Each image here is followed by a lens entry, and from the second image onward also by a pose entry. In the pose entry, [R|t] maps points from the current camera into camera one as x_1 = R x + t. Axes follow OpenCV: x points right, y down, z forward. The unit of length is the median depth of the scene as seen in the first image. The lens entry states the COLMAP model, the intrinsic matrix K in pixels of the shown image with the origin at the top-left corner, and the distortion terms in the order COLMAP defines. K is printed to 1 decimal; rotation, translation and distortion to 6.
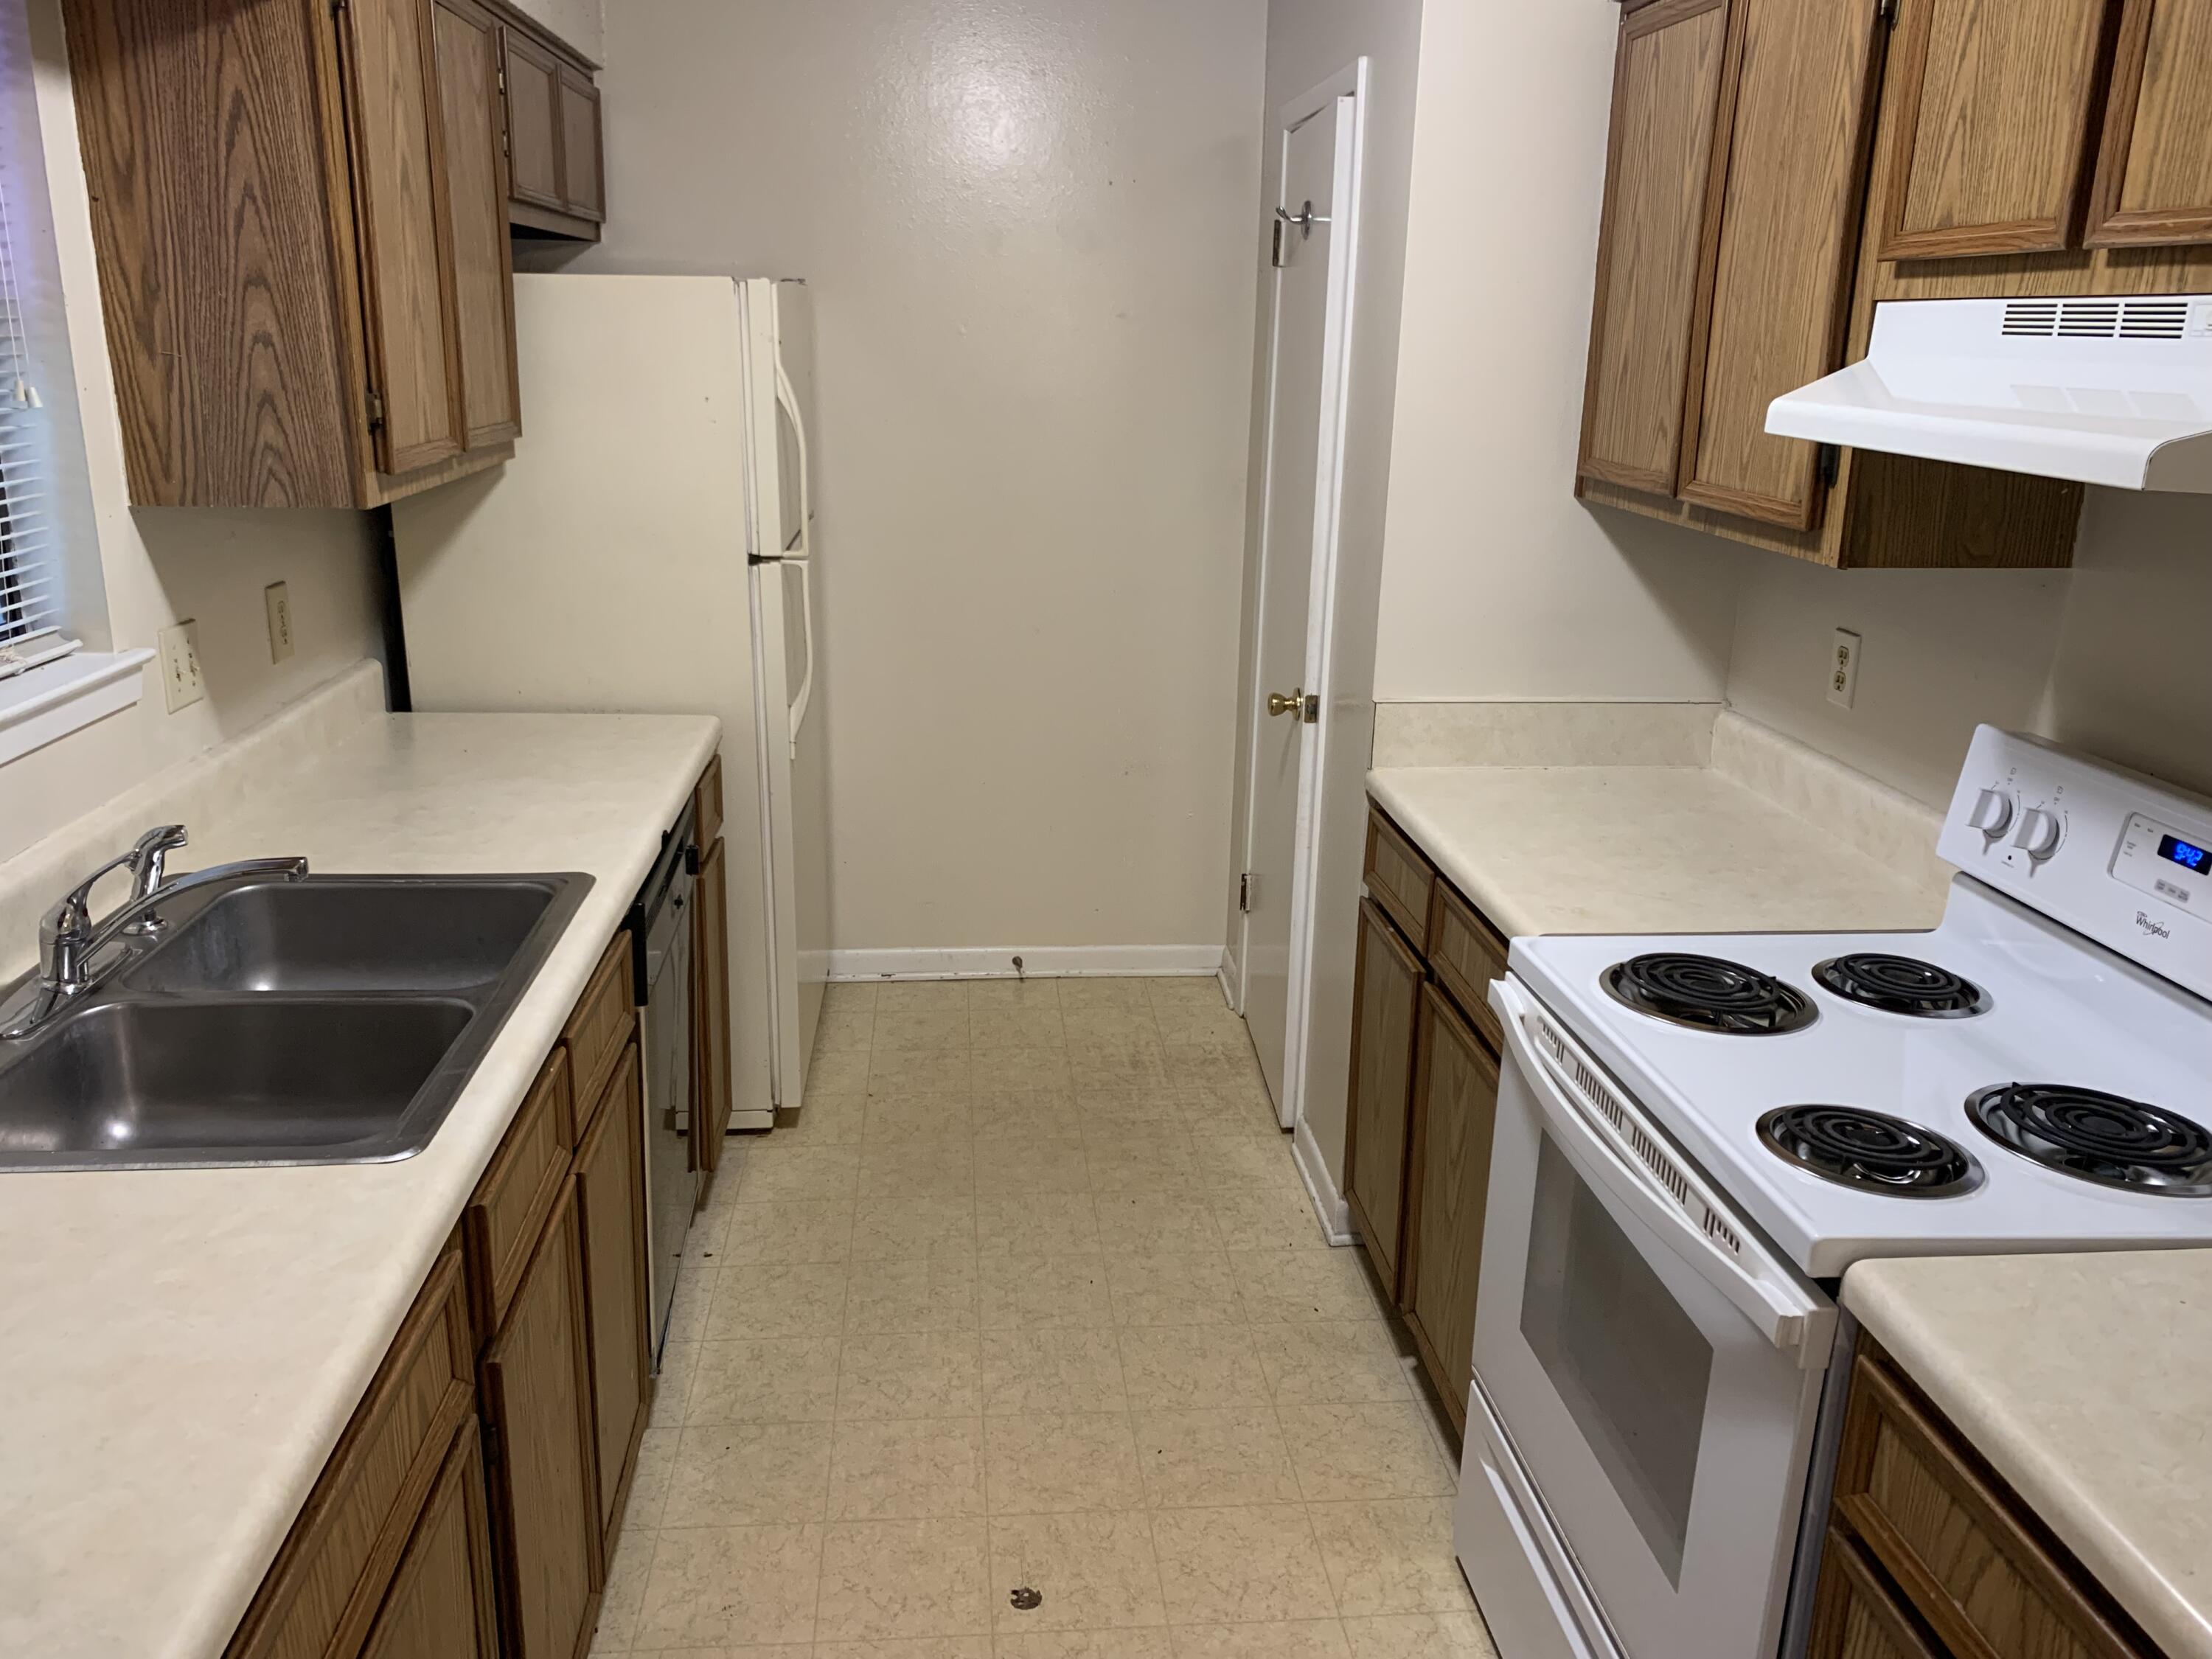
lens RADIAL K [[1680.8, 0, 1109.6], [0, 1680.8, 819.6], [0, 0, 1]] dist [0.002366, -0.002485]
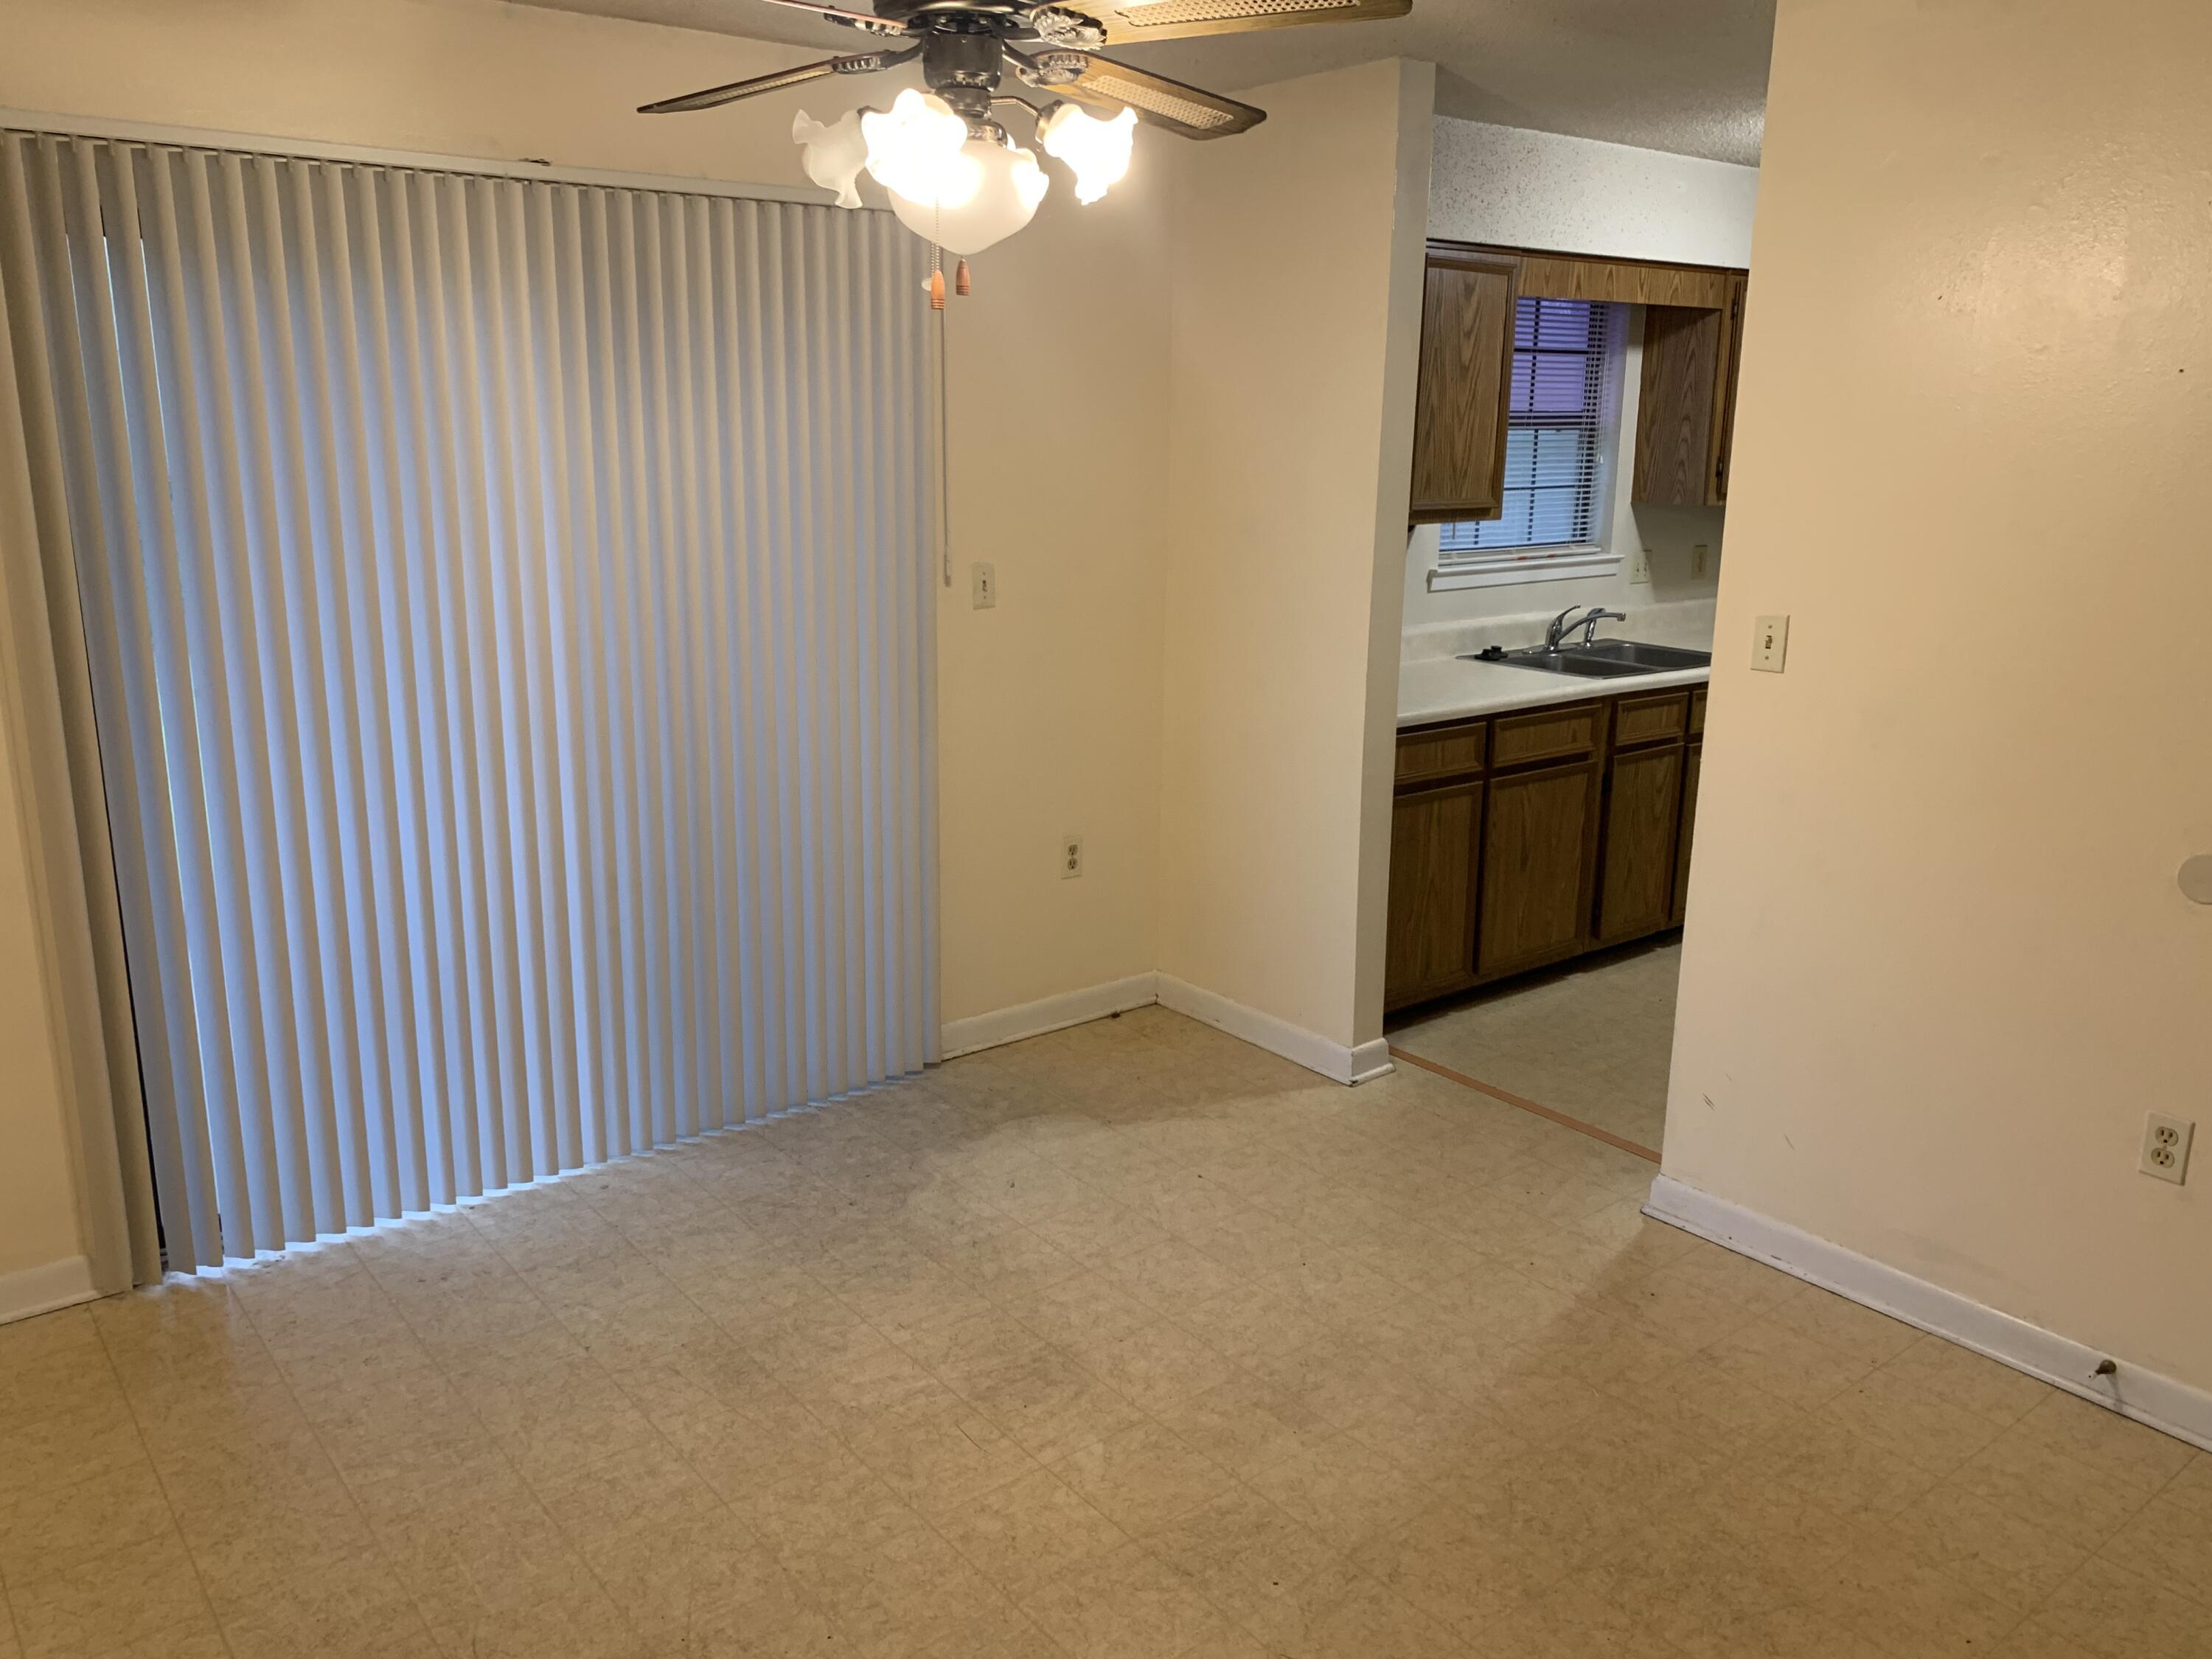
lens RADIAL K [[1725.2, 0, 1106.0], [0, 1725.2, 829.5], [0, 0, 1]] dist [-0.002678, 0.047871]
pose [[0.537808, 0.184089, -0.822723, 1.343890], [-0.237939, 0.969340, 0.061356, 0.354589], [0.808794, 0.162760, 0.565121, -1.158654]]
